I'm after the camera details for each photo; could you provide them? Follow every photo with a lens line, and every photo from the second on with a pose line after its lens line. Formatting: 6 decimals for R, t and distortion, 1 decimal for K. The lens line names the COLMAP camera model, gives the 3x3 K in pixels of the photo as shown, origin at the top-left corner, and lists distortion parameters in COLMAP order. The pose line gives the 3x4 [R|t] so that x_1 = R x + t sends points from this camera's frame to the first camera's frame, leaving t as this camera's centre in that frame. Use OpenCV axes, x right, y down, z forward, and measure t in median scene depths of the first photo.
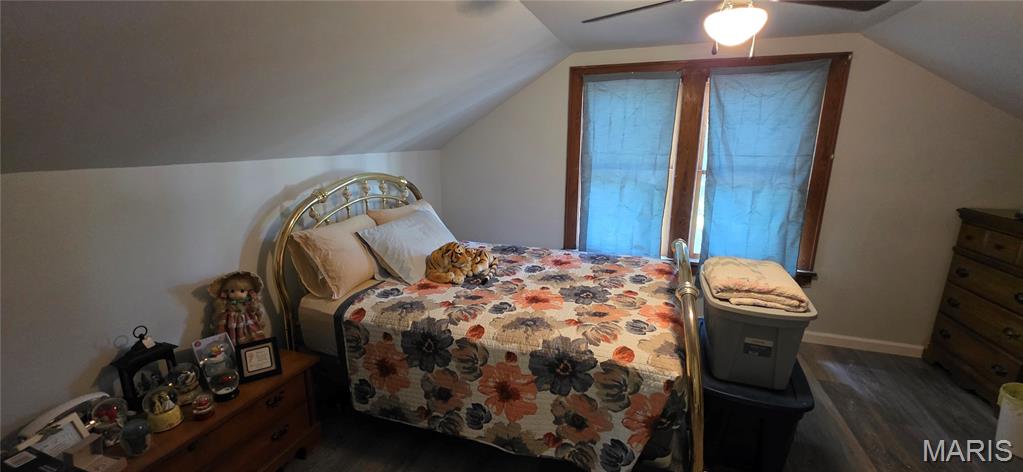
lens RADIAL K [[411.7, 0, 507.6], [0, 411.7, 237.0], [0, 0, 1]] dist [-0.000179, 0.000161]
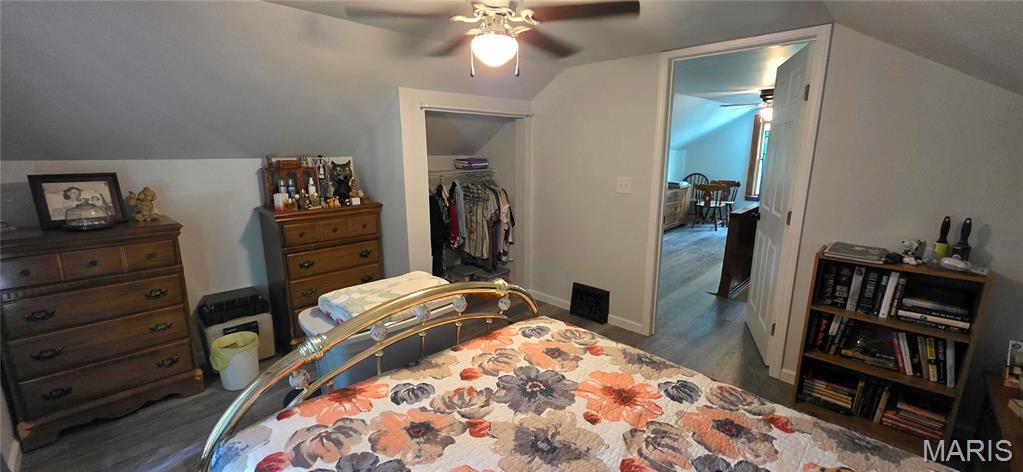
lens RADIAL K [[411.7, 0, 507.6], [0, 411.7, 237.0], [0, 0, 1]] dist [-0.000179, 0.000161]
pose [[-0.908200, -0.089003, 0.408963, -0.010093], [0.096453, 0.906318, 0.411442, -0.325387], [-0.407270, 0.413117, -0.814534, 1.385641]]
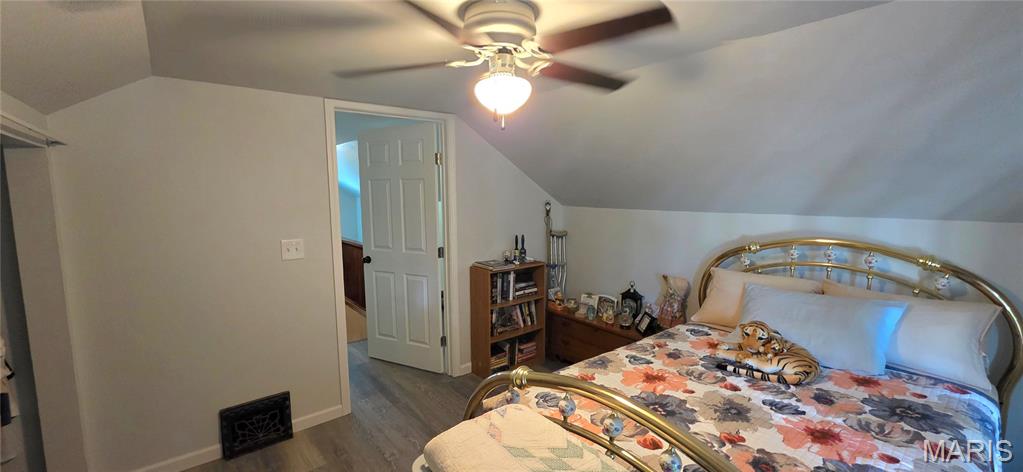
lens RADIAL K [[411.7, 0, 507.6], [0, 411.7, 237.0], [0, 0, 1]] dist [-0.000179, 0.000161]
pose [[-0.517903, 0.101853, -0.849354, 0.903522], [-0.189353, 0.954608, 0.229934, -0.270374], [0.834219, 0.279911, -0.475108, 0.999997]]
